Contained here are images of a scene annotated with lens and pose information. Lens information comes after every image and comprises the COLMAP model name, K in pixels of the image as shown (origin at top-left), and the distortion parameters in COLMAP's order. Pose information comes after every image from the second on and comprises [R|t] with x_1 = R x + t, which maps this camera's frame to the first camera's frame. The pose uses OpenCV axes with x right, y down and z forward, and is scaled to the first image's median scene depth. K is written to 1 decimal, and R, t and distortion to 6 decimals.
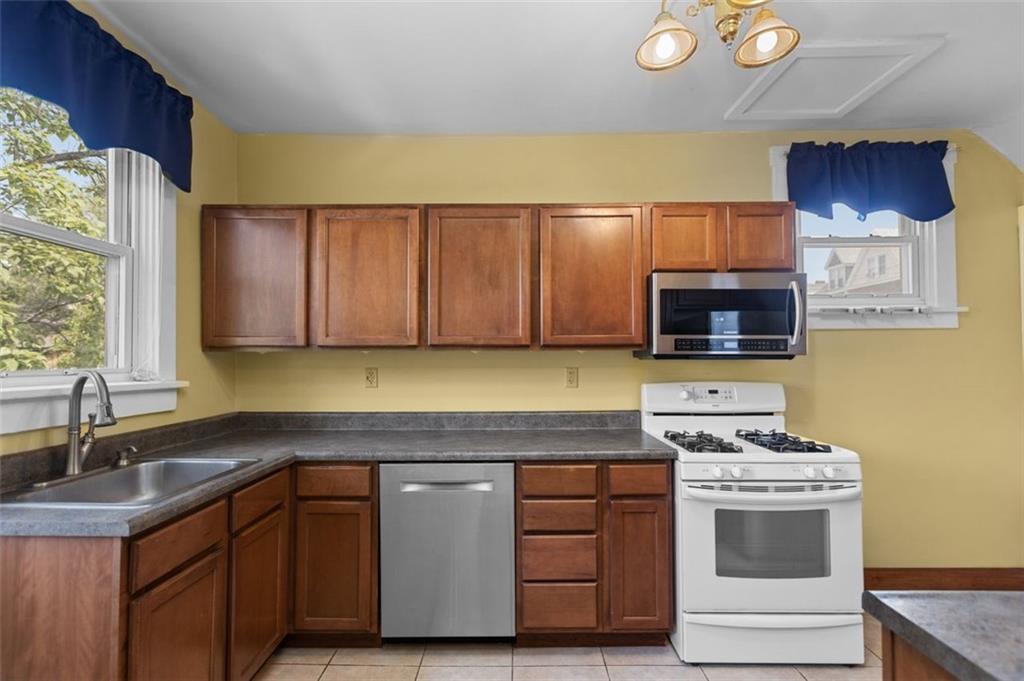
lens RADIAL K [[472.7, 0, 512.9], [0, 472.7, 349.1], [0, 0, 1]] dist [-0.000601, 0.000016]
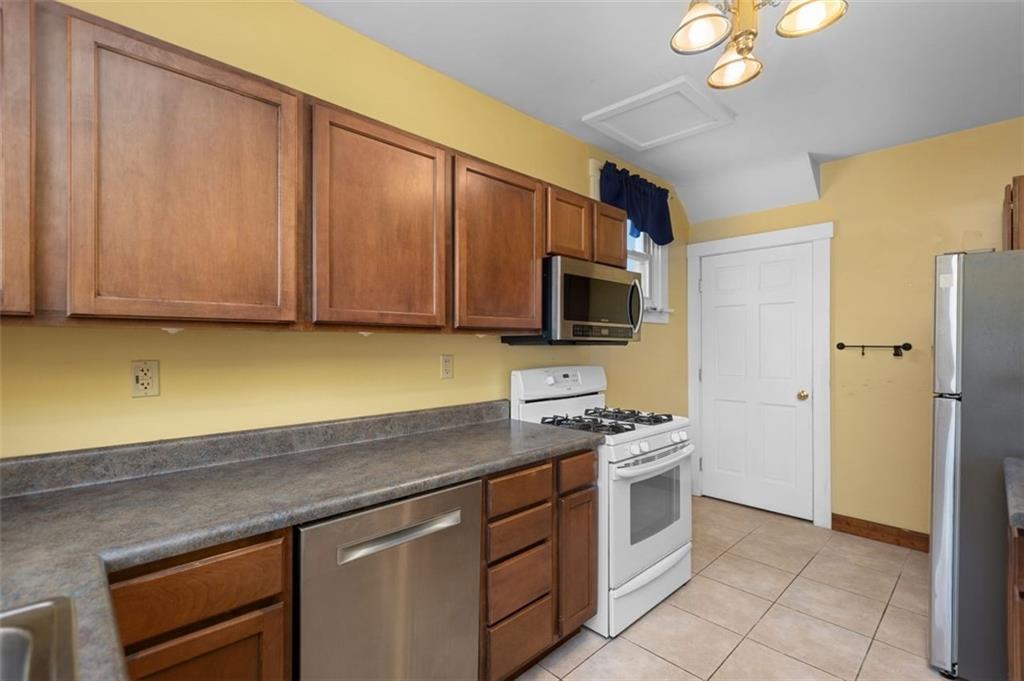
lens RADIAL K [[464.1, 0, 516.2], [0, 464.1, 345.8], [0, 0, 1]] dist [-0.000807, 0.000059]
pose [[0.710024, 0.001168, 0.704176, -0.420383], [-0.015452, 0.999784, 0.013922, 0.010969], [-0.704007, -0.020765, 0.709889, 0.370070]]
